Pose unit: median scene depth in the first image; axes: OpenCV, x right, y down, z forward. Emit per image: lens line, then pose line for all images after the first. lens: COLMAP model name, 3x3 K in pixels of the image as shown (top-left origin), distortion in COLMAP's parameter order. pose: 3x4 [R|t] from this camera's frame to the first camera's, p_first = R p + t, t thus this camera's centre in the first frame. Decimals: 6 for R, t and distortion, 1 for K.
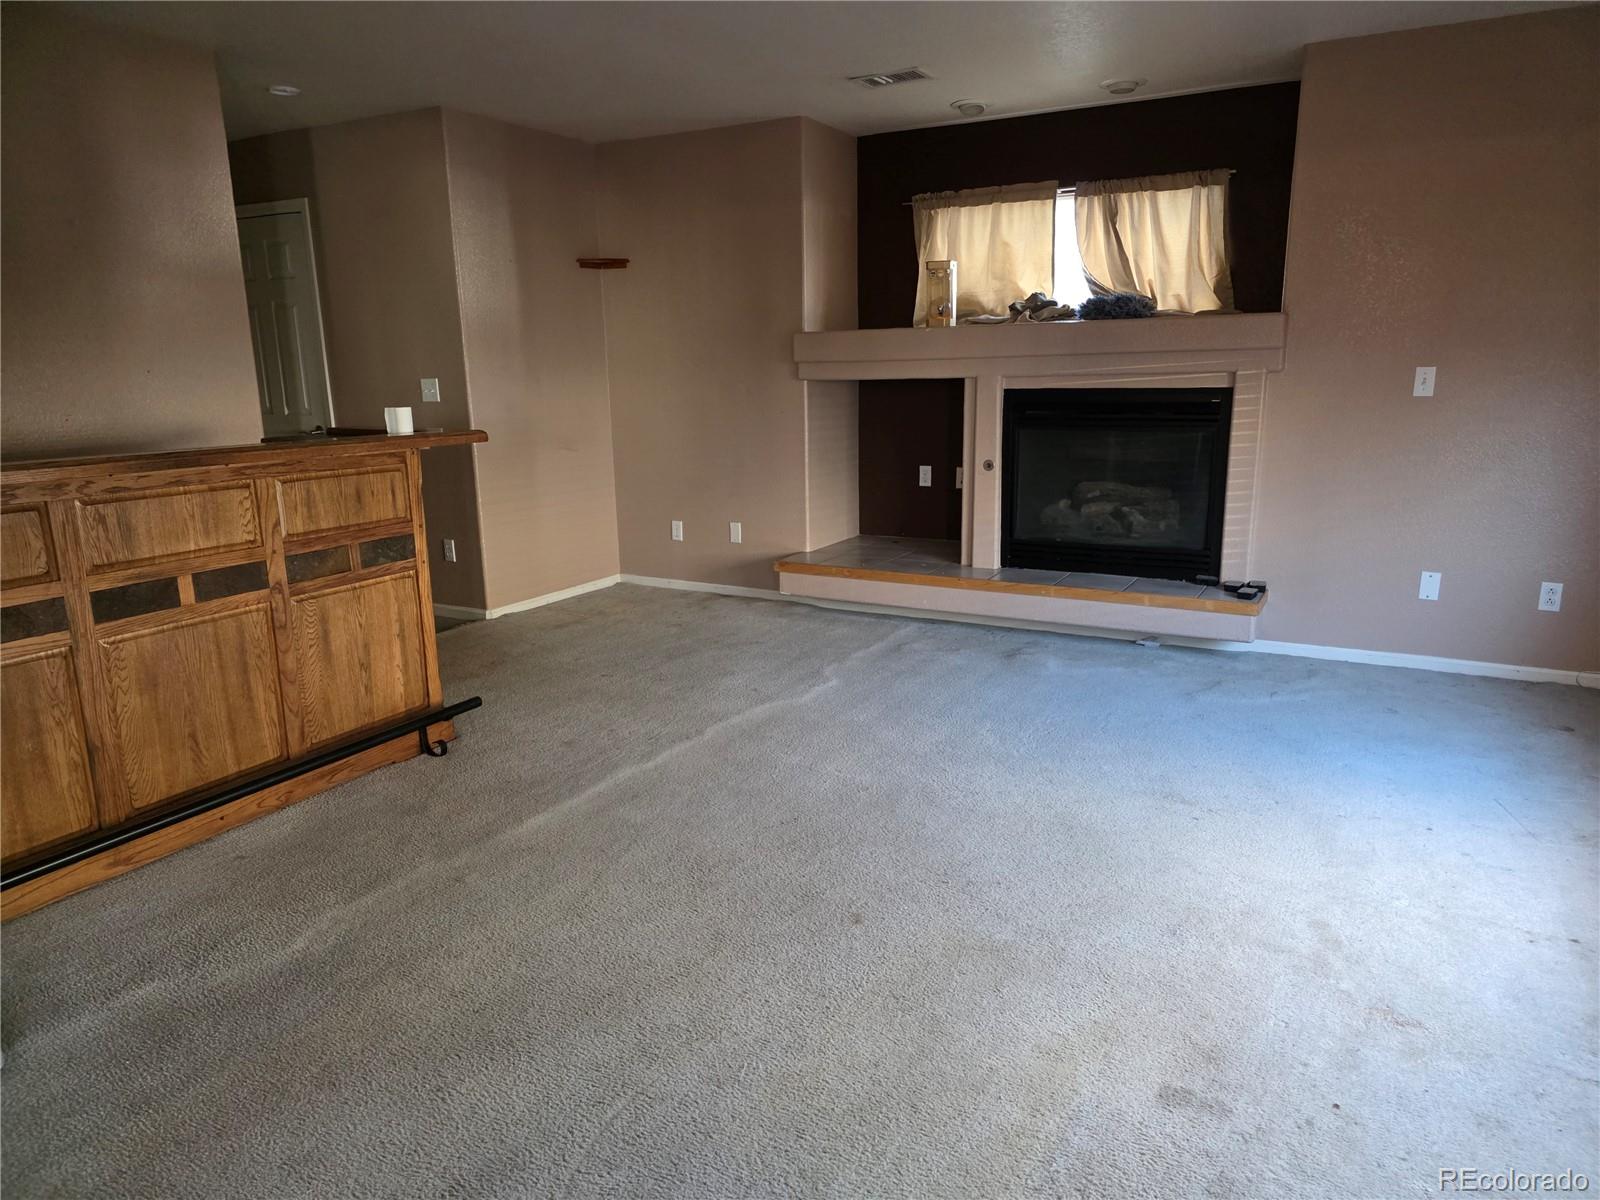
lens RADIAL K [[1070.0, 0, 817.2], [0, 1070.0, 601.1], [0, 0, 1]] dist [0.053179, -0.053015]
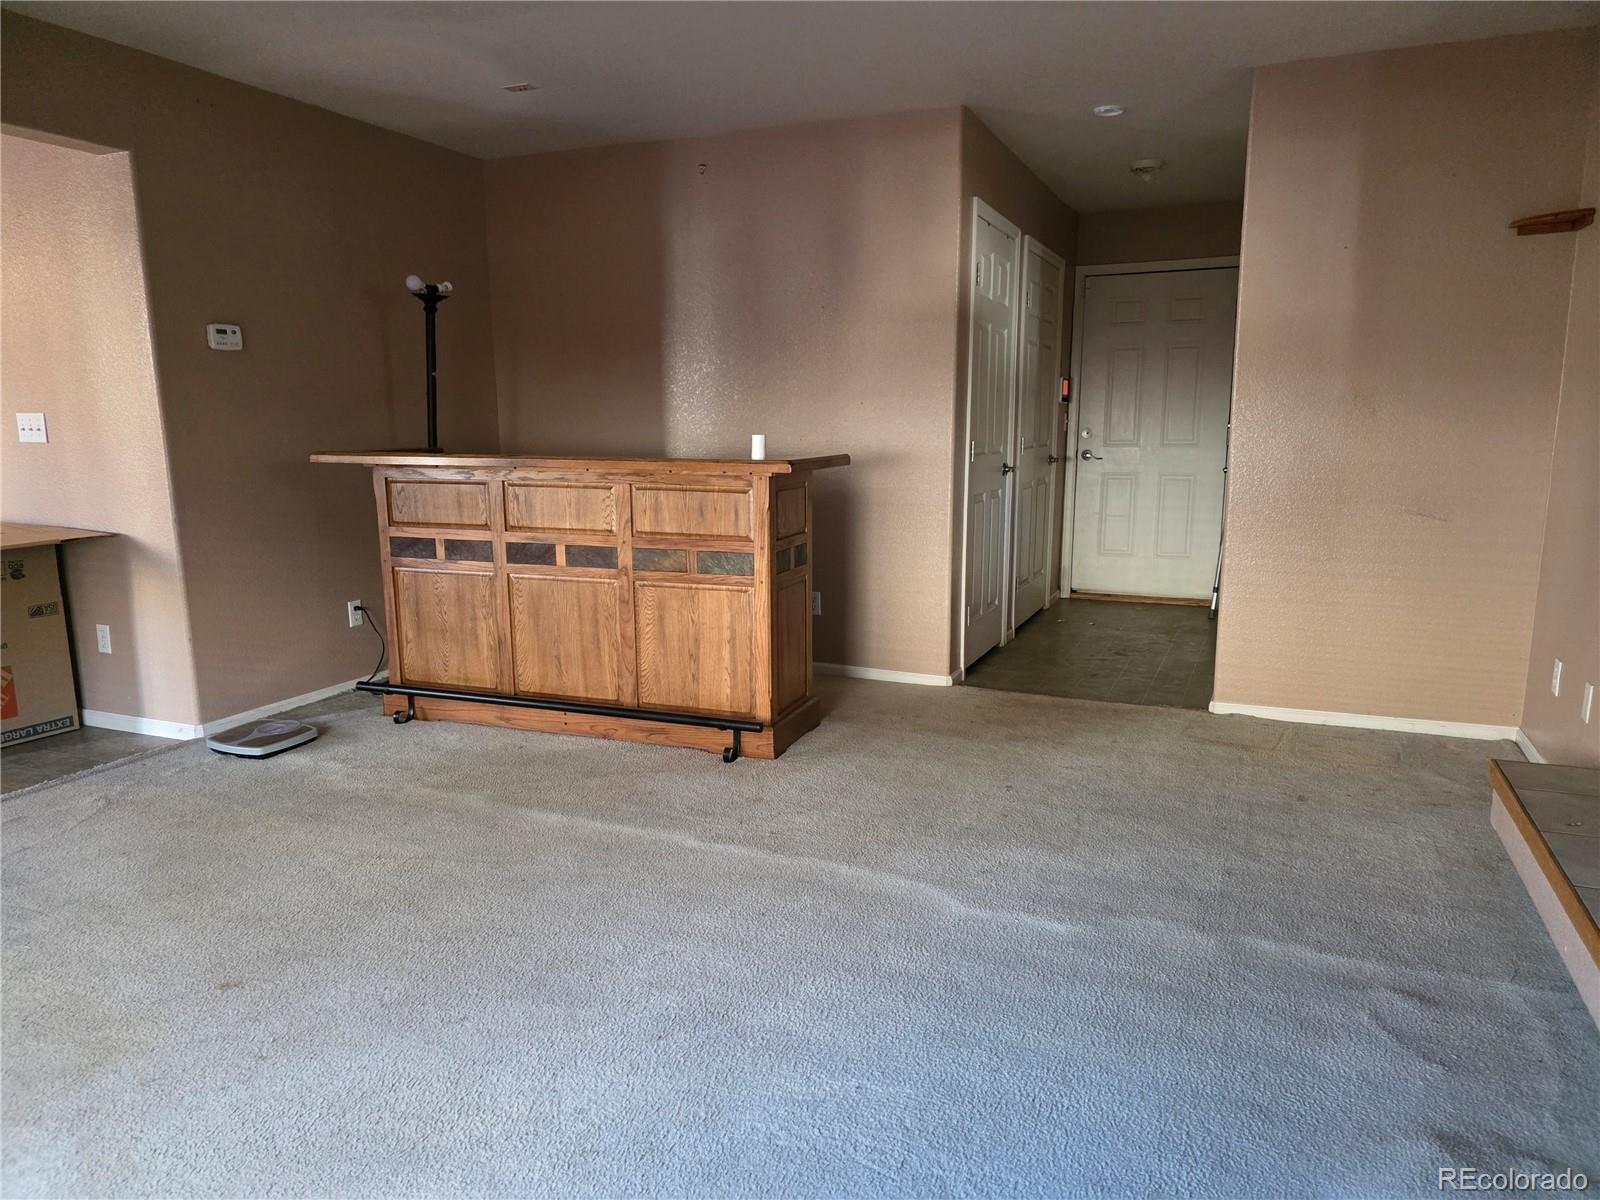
lens RADIAL K [[1070.0, 0, 813.6], [0, 1070.0, 604.7], [0, 0, 1]] dist [0.053179, -0.053015]
pose [[0.103280, 0.189151, -0.976502, 0.757372], [-0.209215, 0.963919, 0.164586, -0.226503], [0.972400, 0.187300, 0.139127, 1.045193]]
